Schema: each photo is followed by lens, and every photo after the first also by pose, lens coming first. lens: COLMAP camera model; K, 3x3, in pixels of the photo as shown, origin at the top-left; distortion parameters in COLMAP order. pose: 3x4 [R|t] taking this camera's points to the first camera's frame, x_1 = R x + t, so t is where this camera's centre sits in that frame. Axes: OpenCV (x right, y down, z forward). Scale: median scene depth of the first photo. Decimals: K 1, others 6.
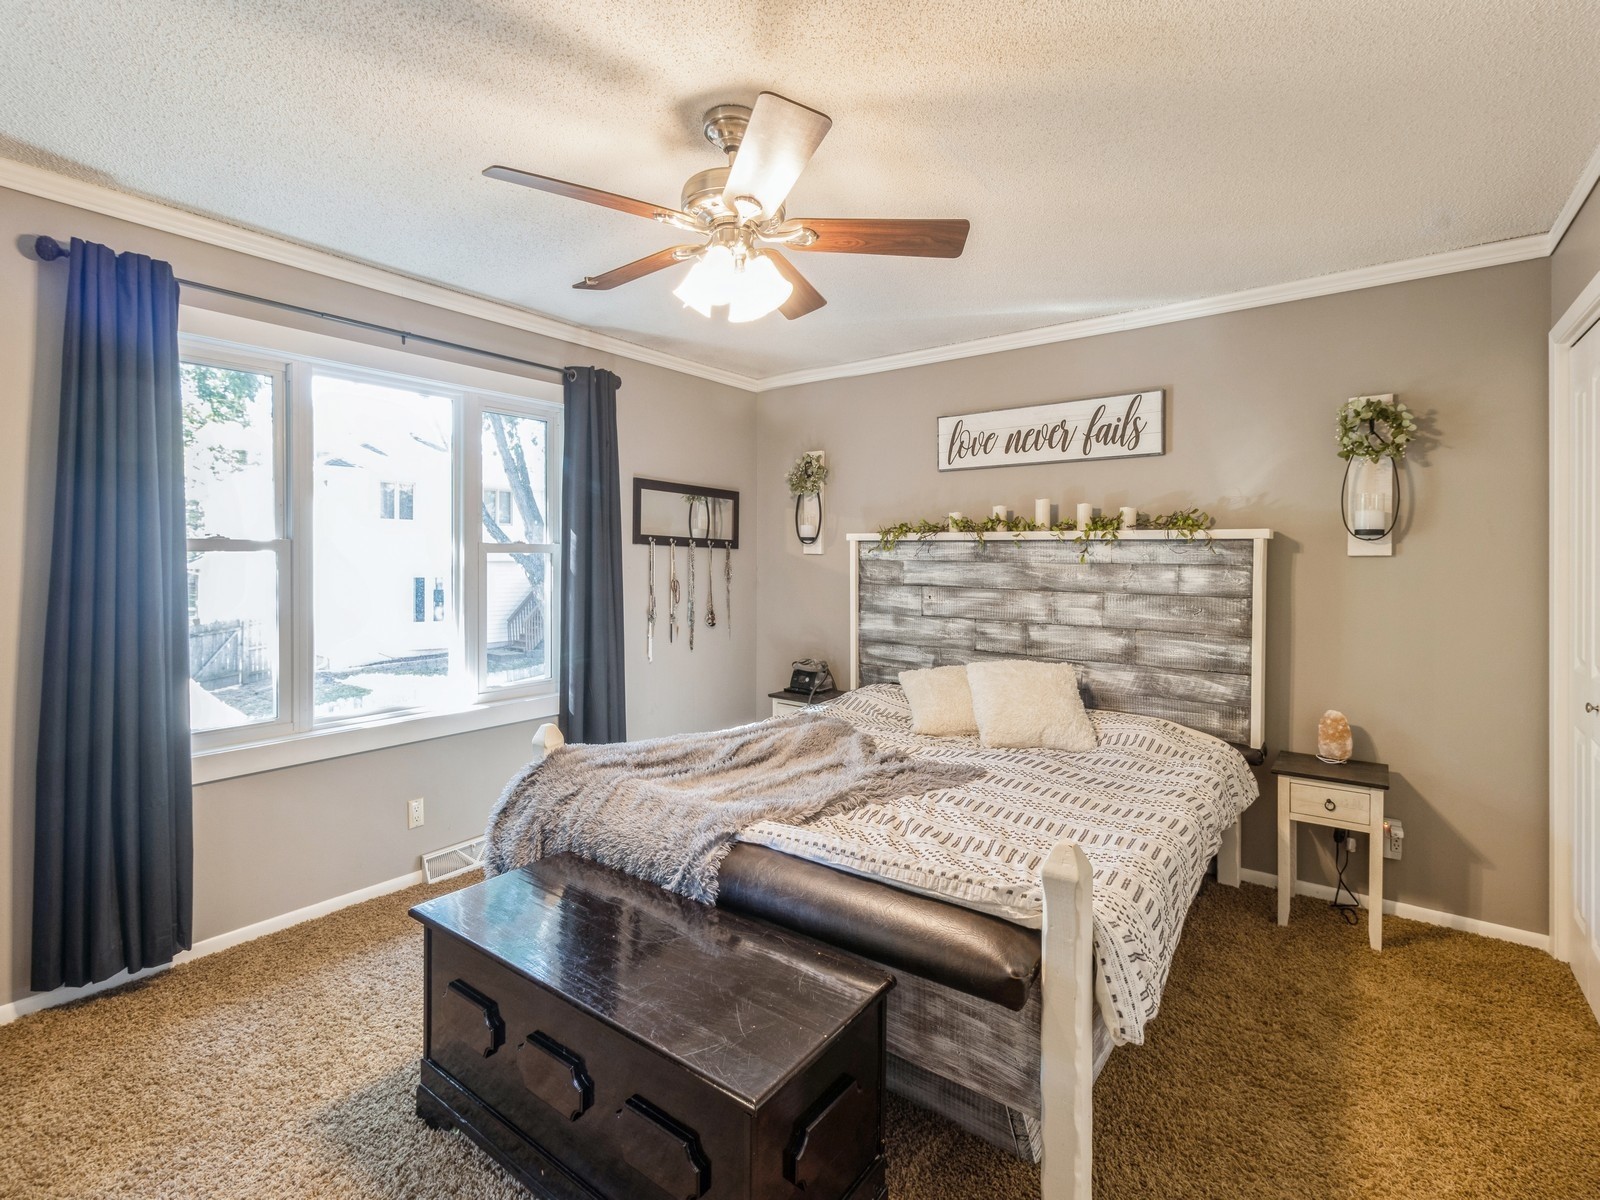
lens RADIAL K [[748.5, 0, 794.8], [0, 748.5, 578.8], [0, 0, 1]] dist [-0.000132, -0.000419]
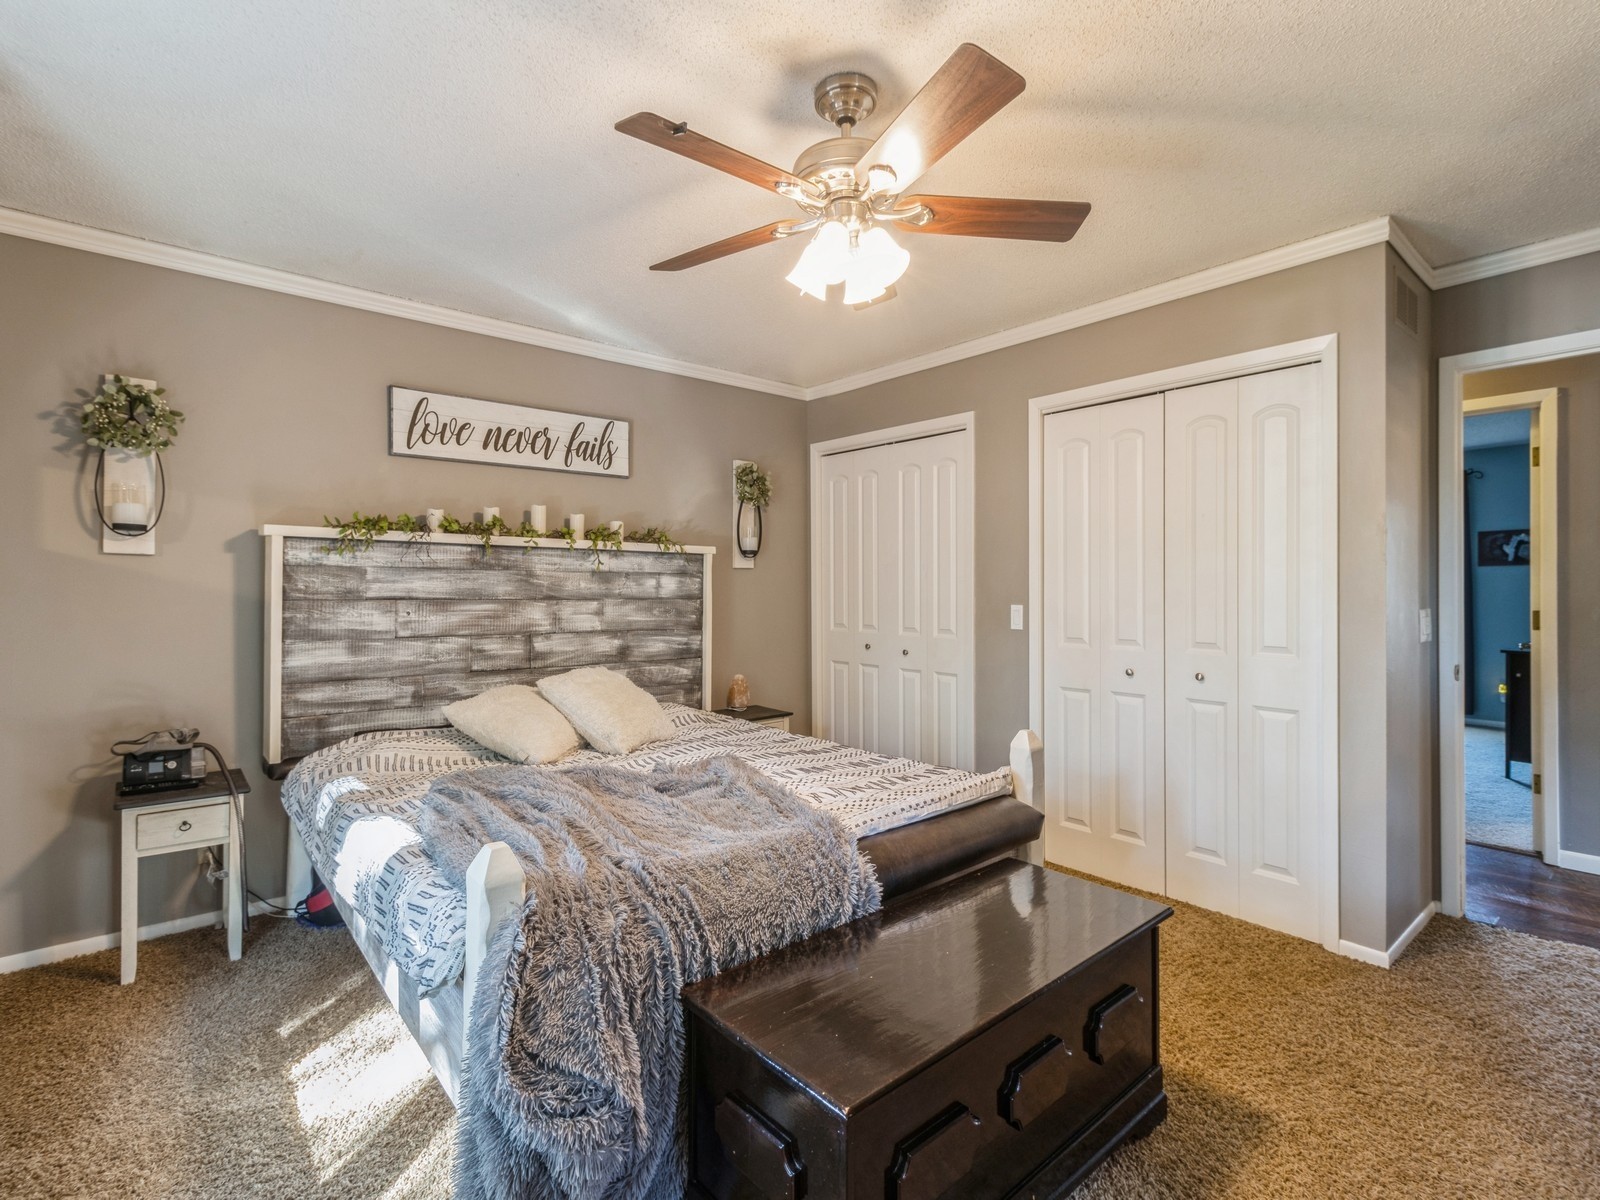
lens RADIAL K [[748.5, 0, 794.8], [0, 748.5, 578.8], [0, 0, 1]] dist [-0.000132, -0.000419]
pose [[0.226126, -0.003687, 0.974091, -0.541064], [0.017190, 0.999852, -0.000206, -0.005362], [-0.973946, 0.016792, 0.226156, 0.460986]]
